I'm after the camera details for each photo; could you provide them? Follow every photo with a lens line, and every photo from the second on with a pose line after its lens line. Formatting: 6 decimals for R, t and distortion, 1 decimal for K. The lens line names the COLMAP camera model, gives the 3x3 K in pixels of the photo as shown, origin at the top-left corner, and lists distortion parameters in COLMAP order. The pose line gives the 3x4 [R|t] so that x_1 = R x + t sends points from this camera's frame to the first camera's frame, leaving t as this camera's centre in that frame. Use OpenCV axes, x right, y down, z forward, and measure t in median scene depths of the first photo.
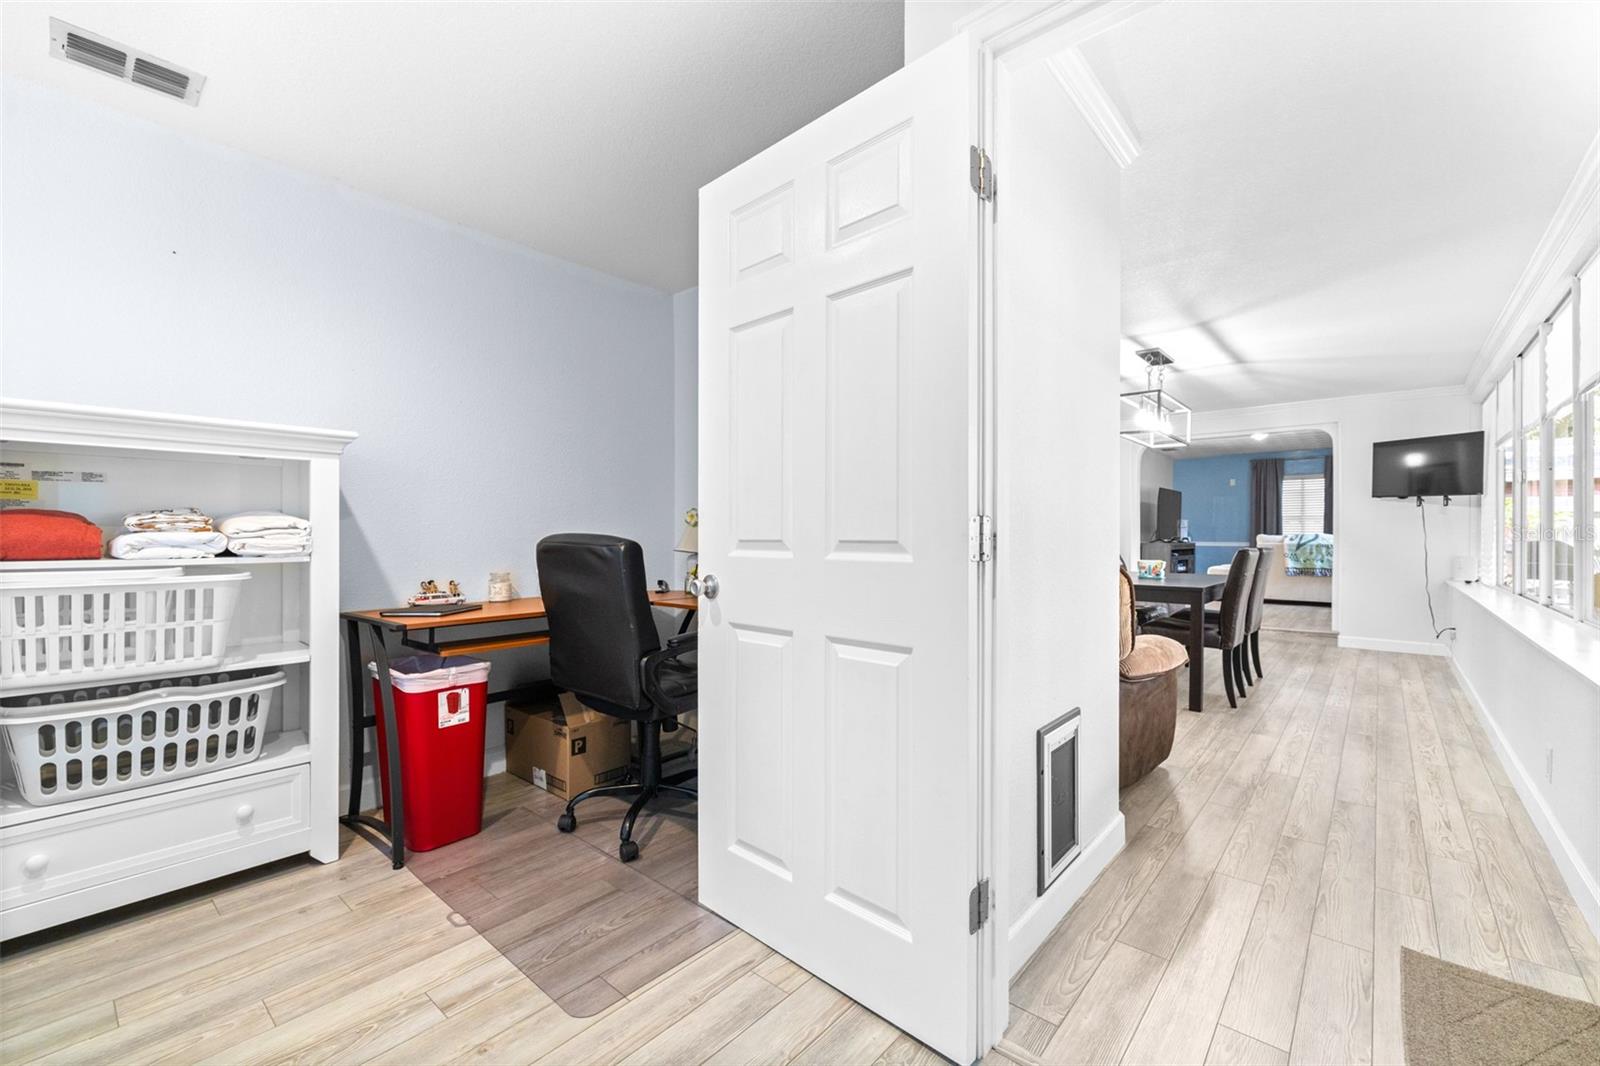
lens RADIAL K [[672.3, 0, 798.6], [0, 672.3, 537.2], [0, 0, 1]] dist [0.001341, -0.000267]
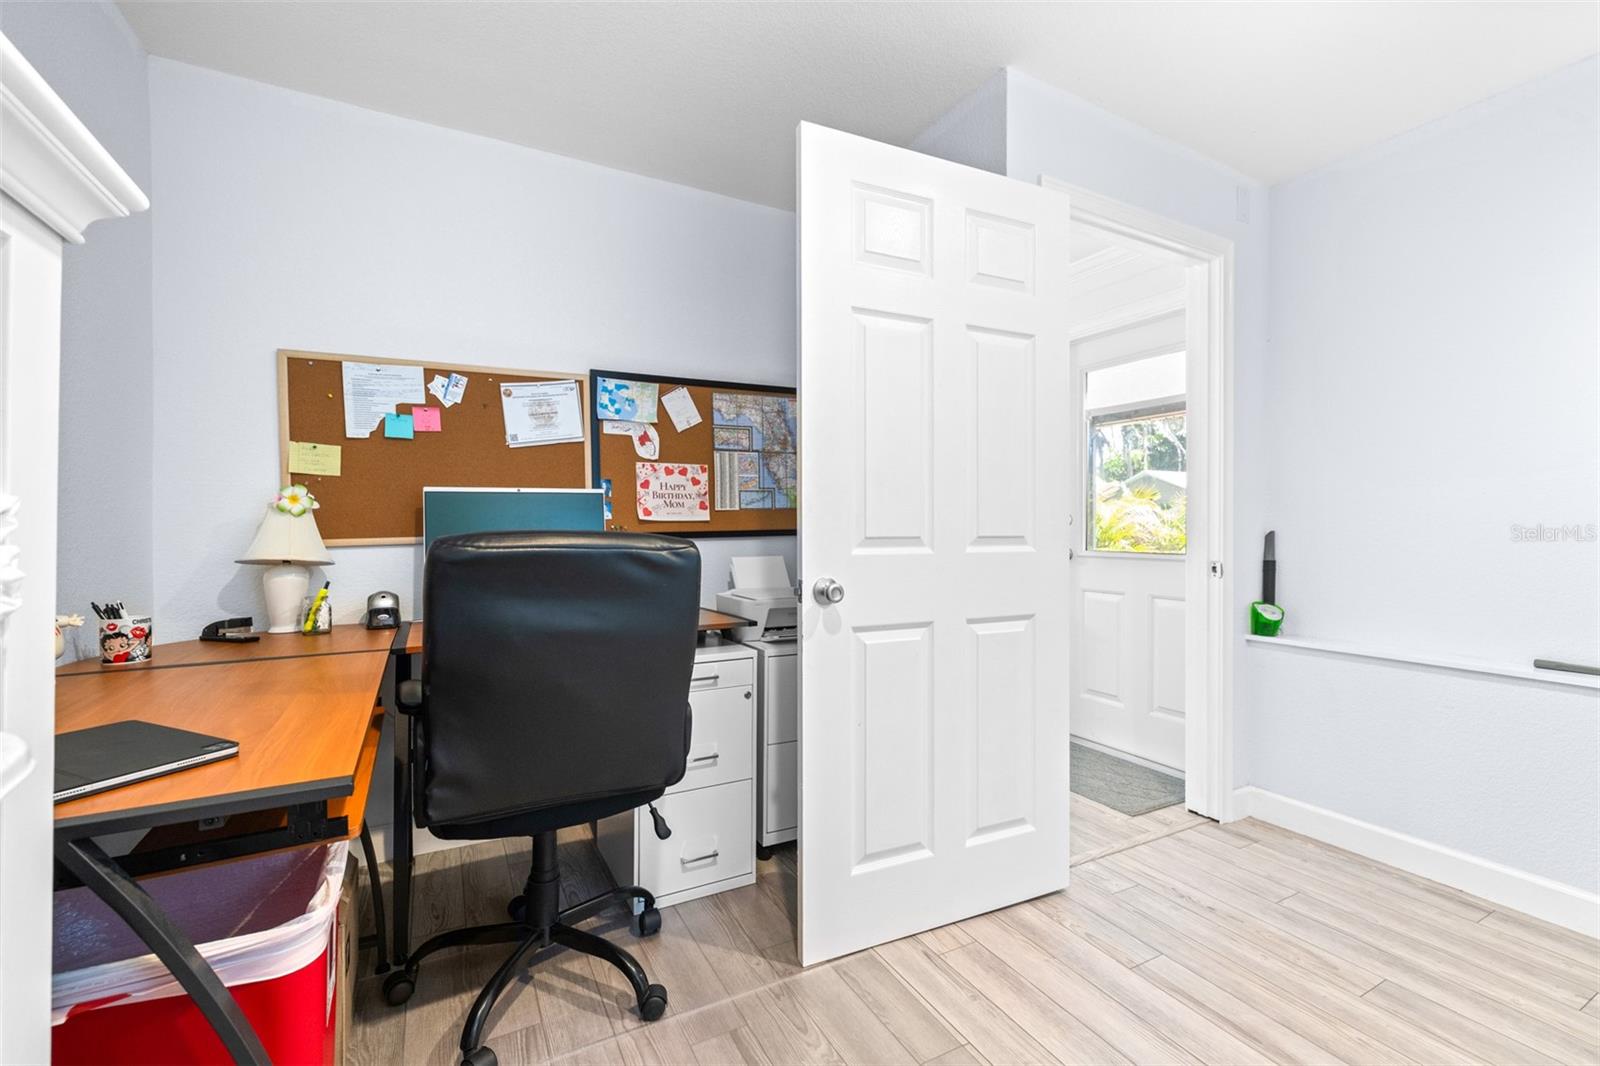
lens RADIAL K [[681.8, 0, 794.9], [0, 681.8, 524.7], [0, 0, 1]] dist [-0.001080, 0.000105]
pose [[0.346840, 0.004795, 0.937912, -1.114992], [-0.000910, 0.999988, -0.004776, -0.008966], [-0.937924, 0.000803, 0.346841, 0.834733]]
